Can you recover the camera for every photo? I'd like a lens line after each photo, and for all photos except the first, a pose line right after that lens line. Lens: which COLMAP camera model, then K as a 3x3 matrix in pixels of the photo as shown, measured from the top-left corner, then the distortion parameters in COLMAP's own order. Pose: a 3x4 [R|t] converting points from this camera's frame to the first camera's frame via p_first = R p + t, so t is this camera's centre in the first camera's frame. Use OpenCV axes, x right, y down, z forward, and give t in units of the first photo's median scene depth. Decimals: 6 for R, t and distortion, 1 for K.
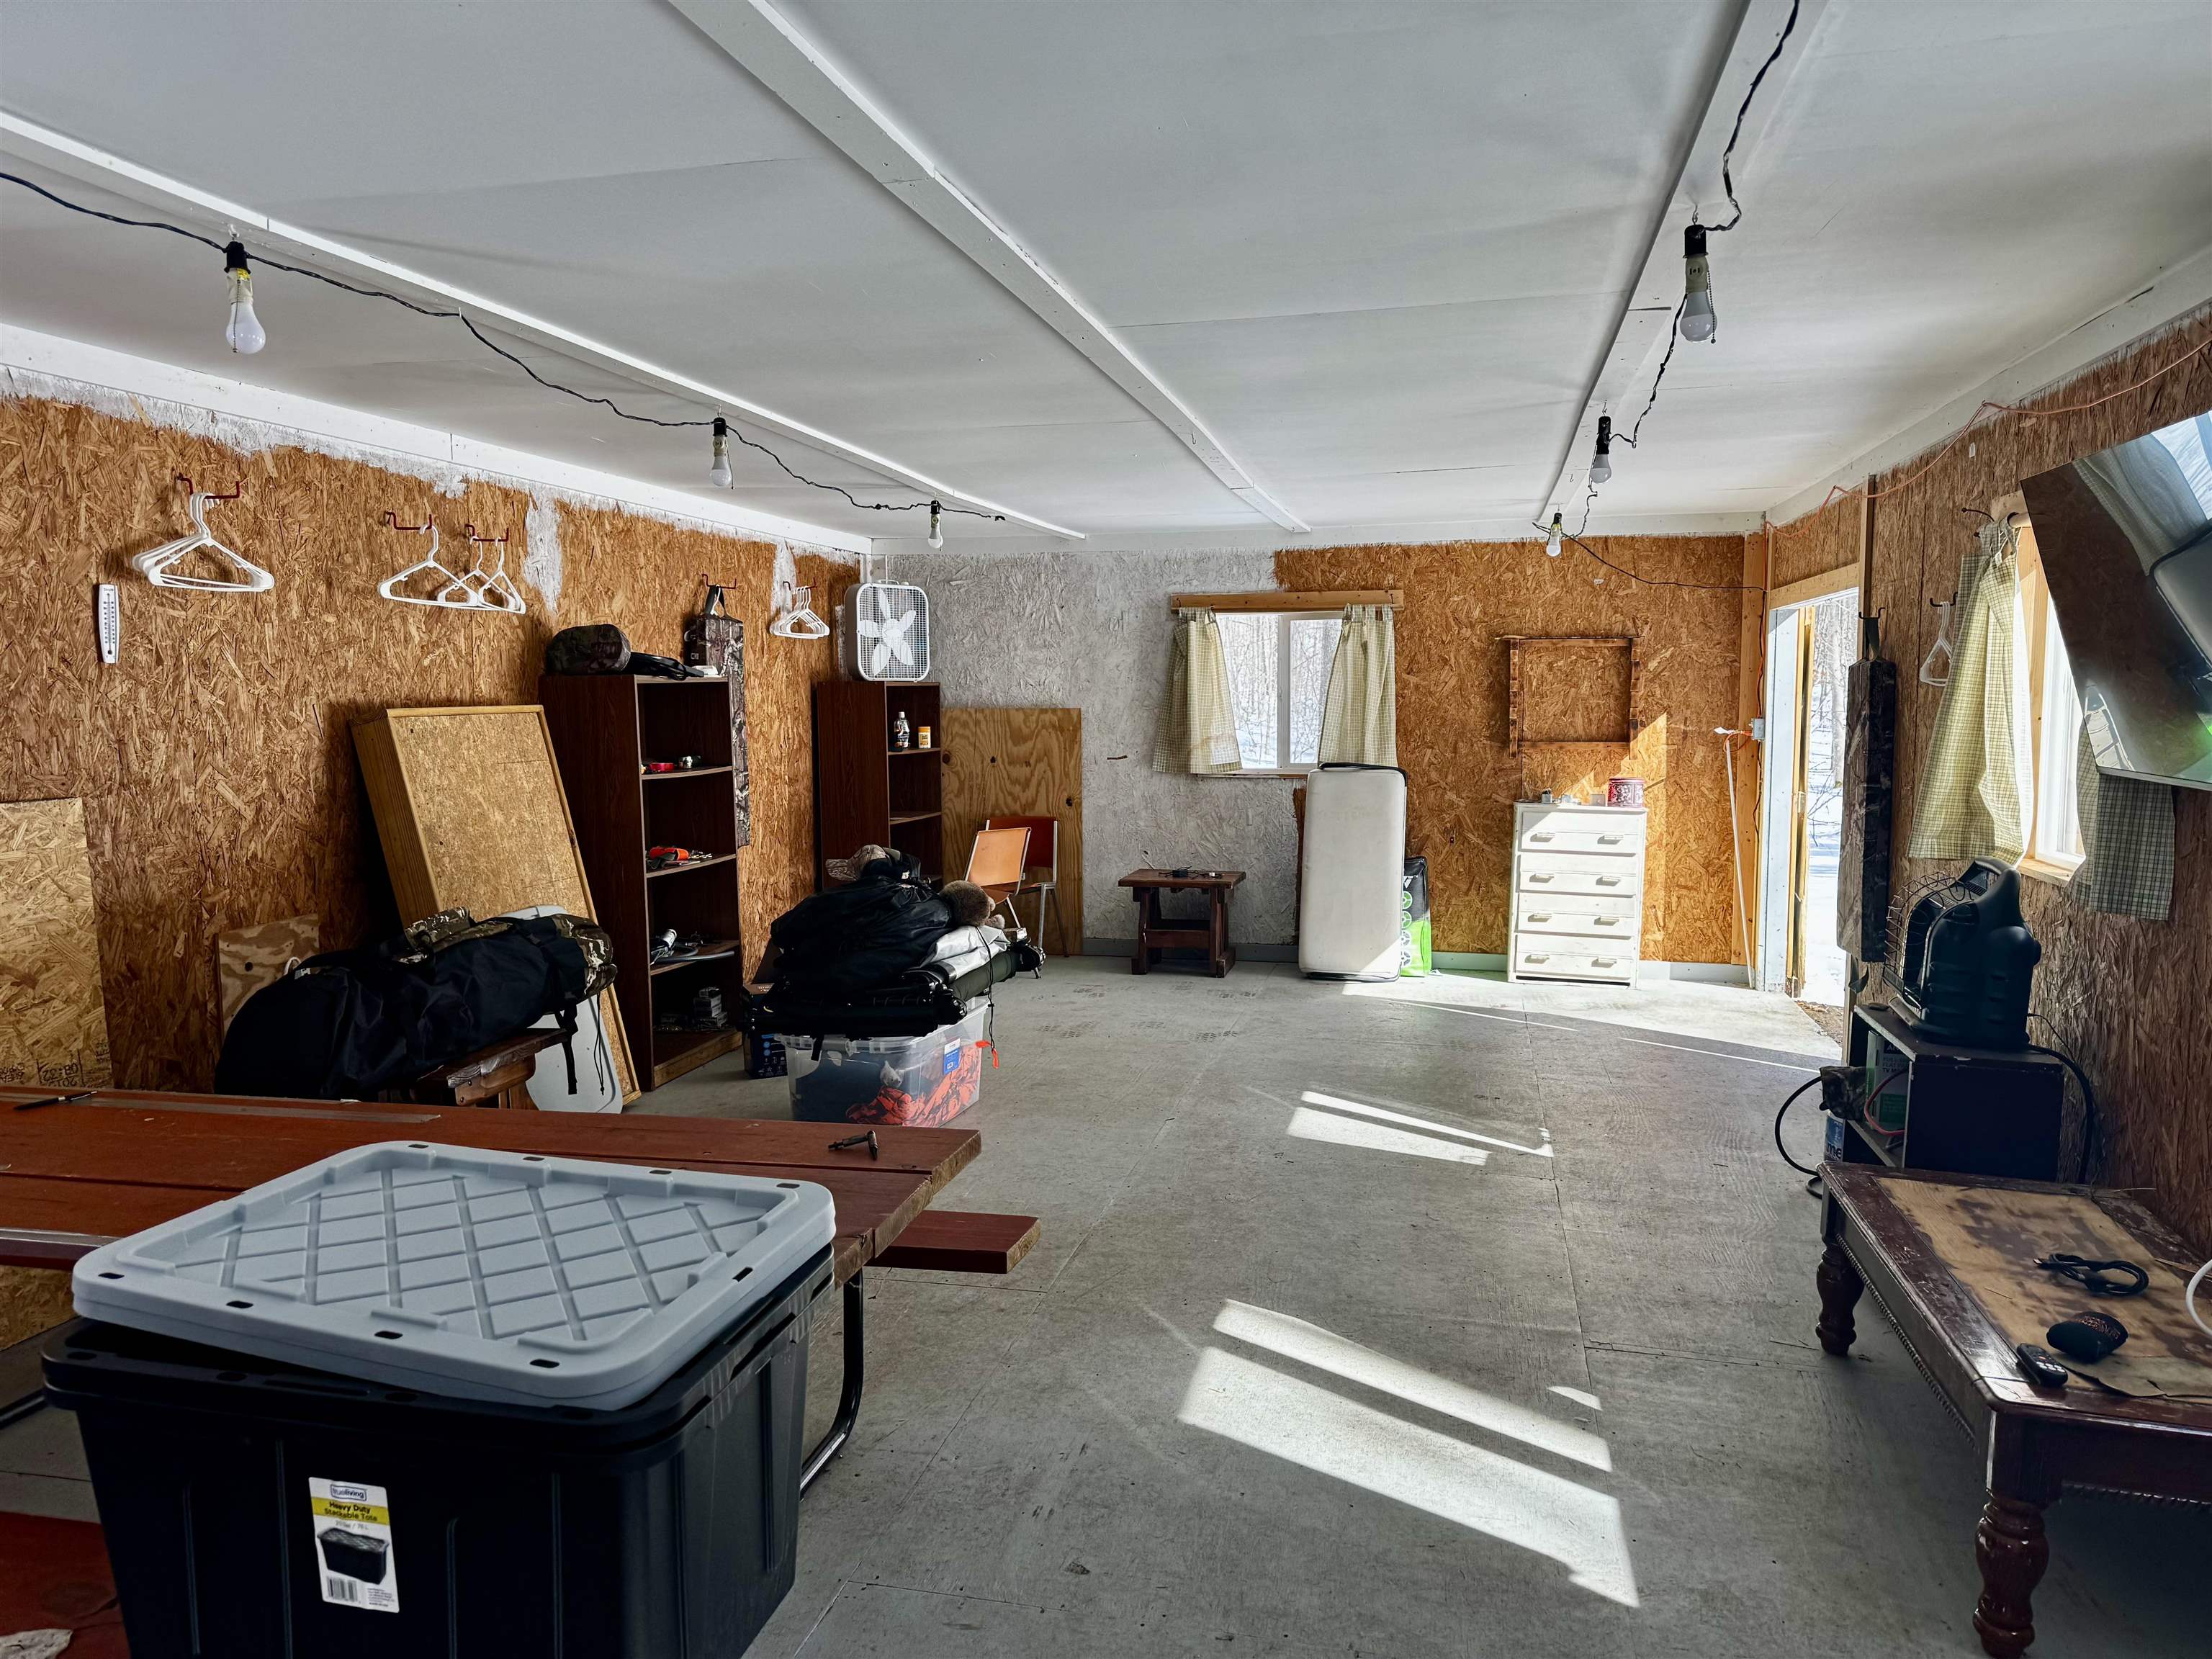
lens RADIAL K [[1553.5, 0, 1094.2], [0, 1553.5, 824.9], [0, 0, 1]] dist [0.037265, -0.006780]
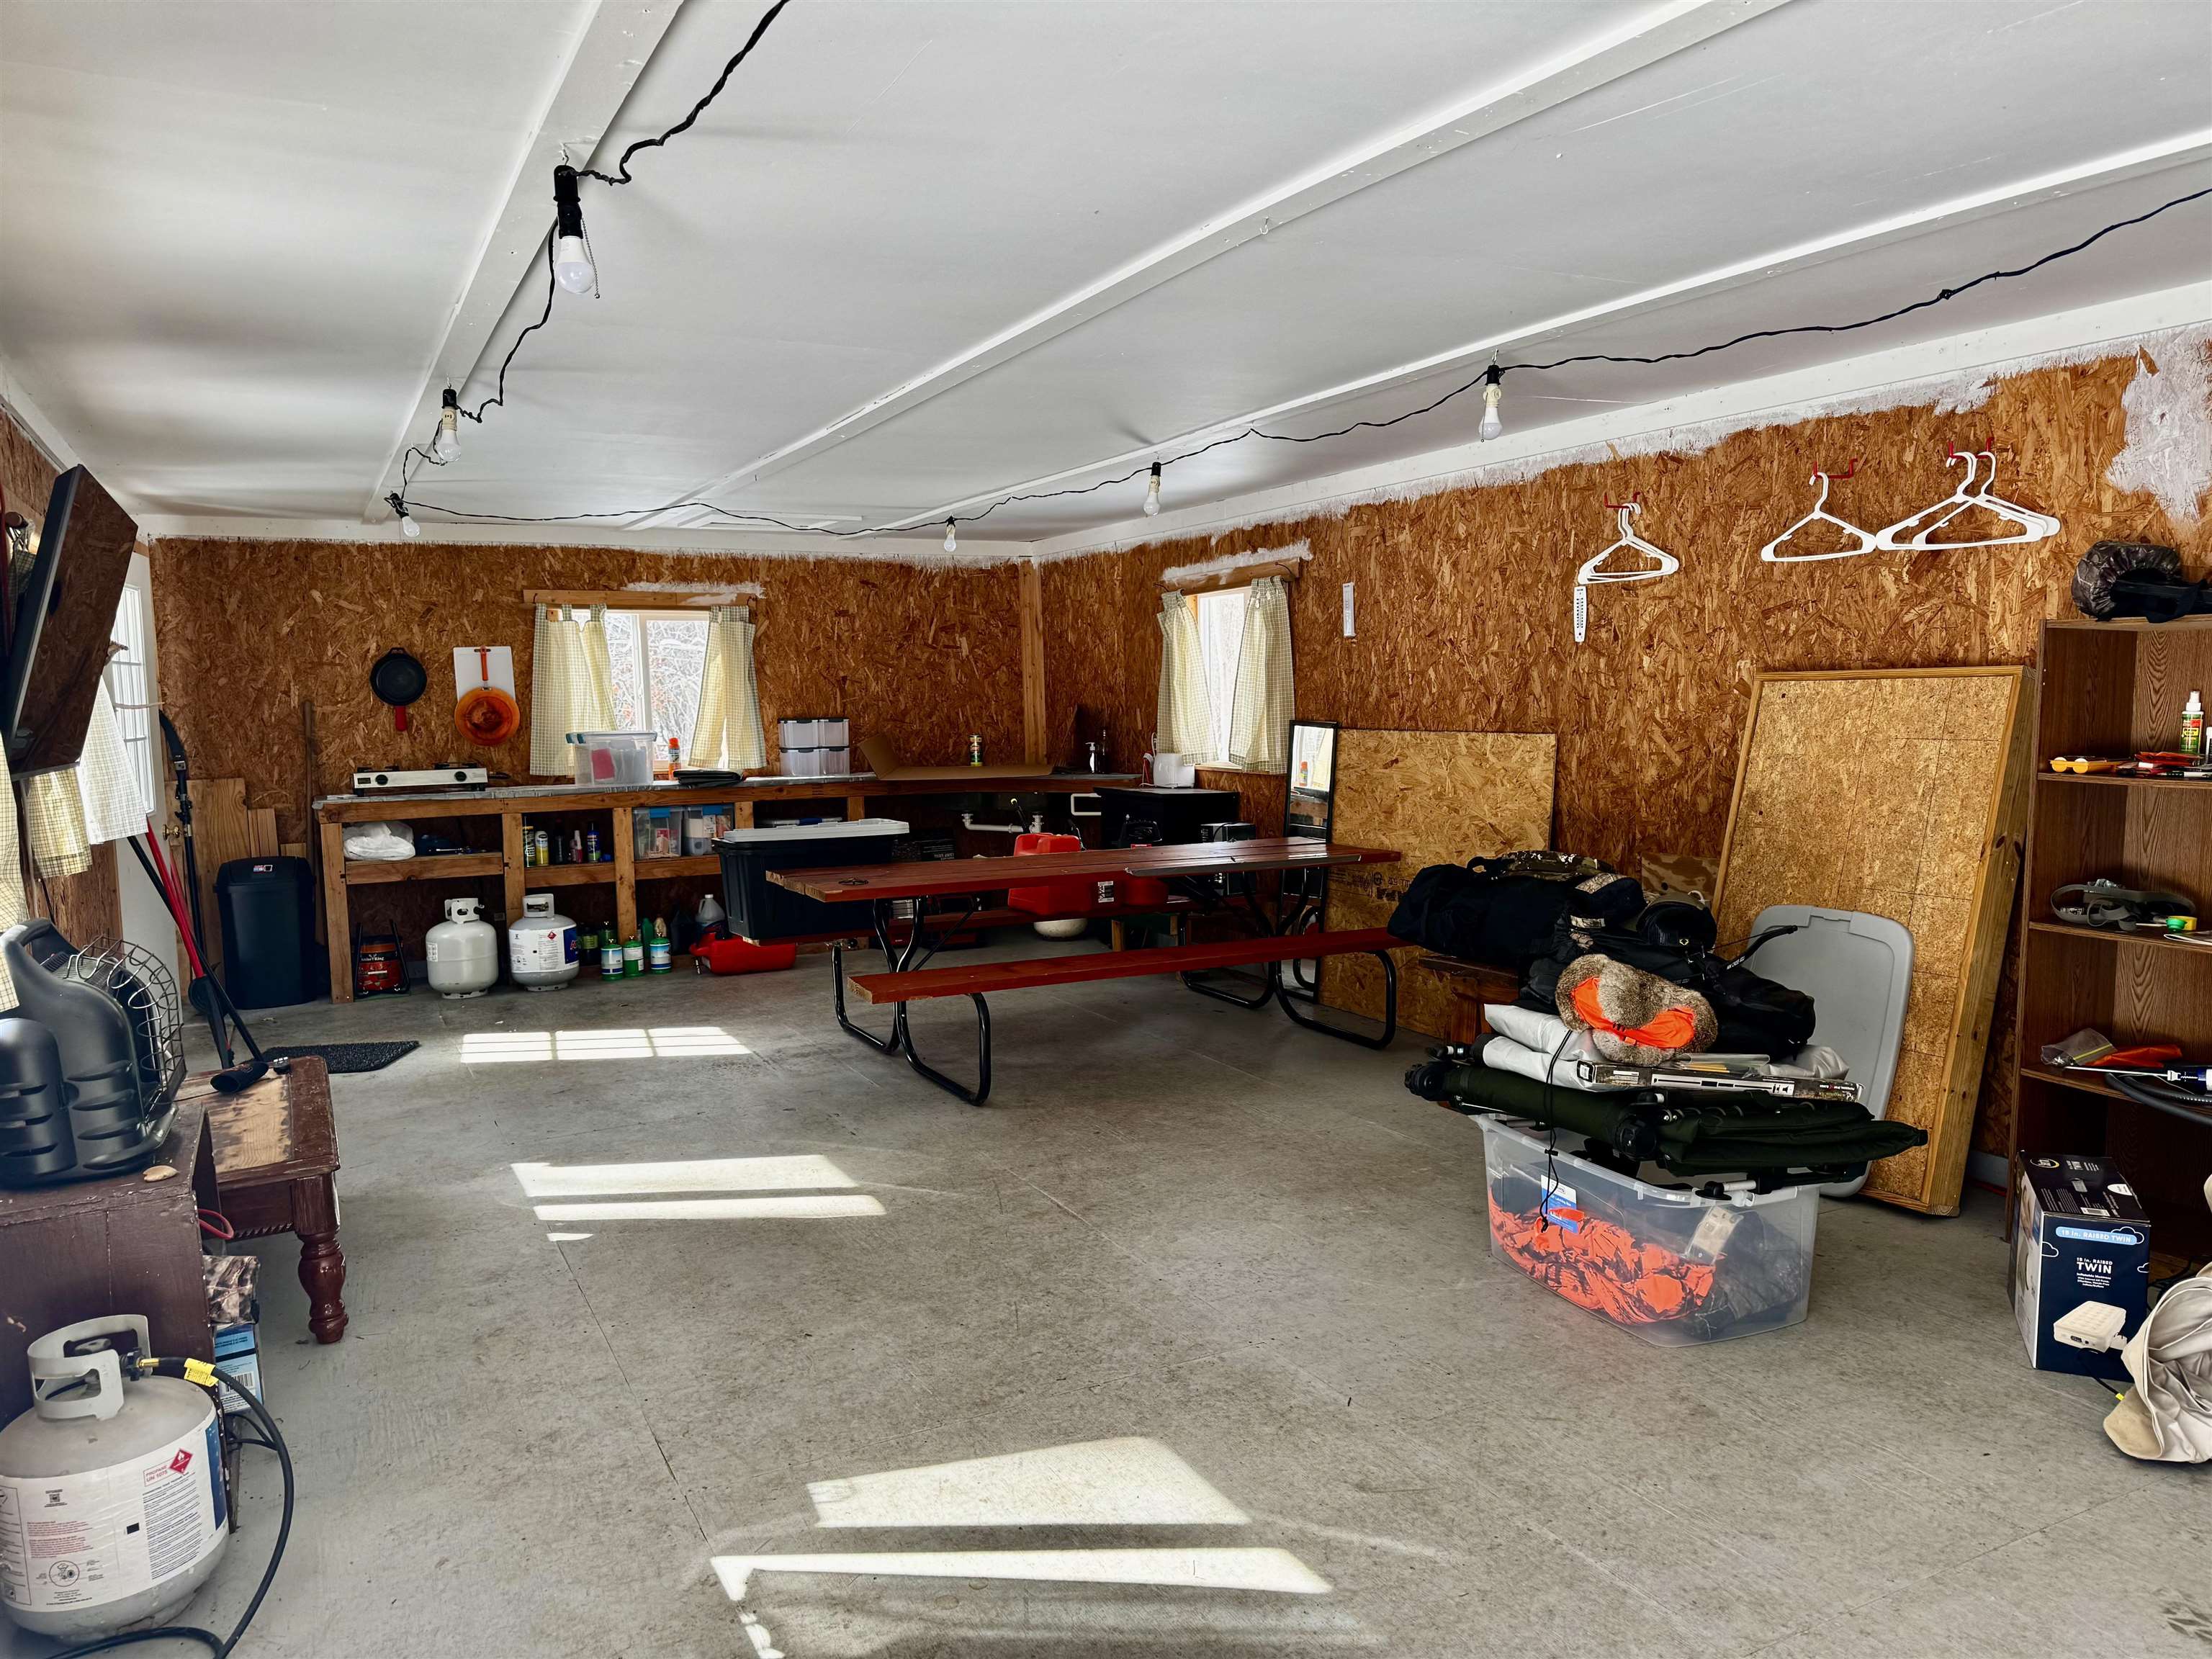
lens RADIAL K [[1553.5, 0, 1093.0], [0, 1553.5, 842.4], [0, 0, 1]] dist [0.037265, -0.006780]
pose [[-0.756700, 0.086496, -0.648015, 0.537018], [-0.033764, 0.984716, 0.170865, -0.125261], [0.652889, 0.151173, -0.742214, 1.493596]]
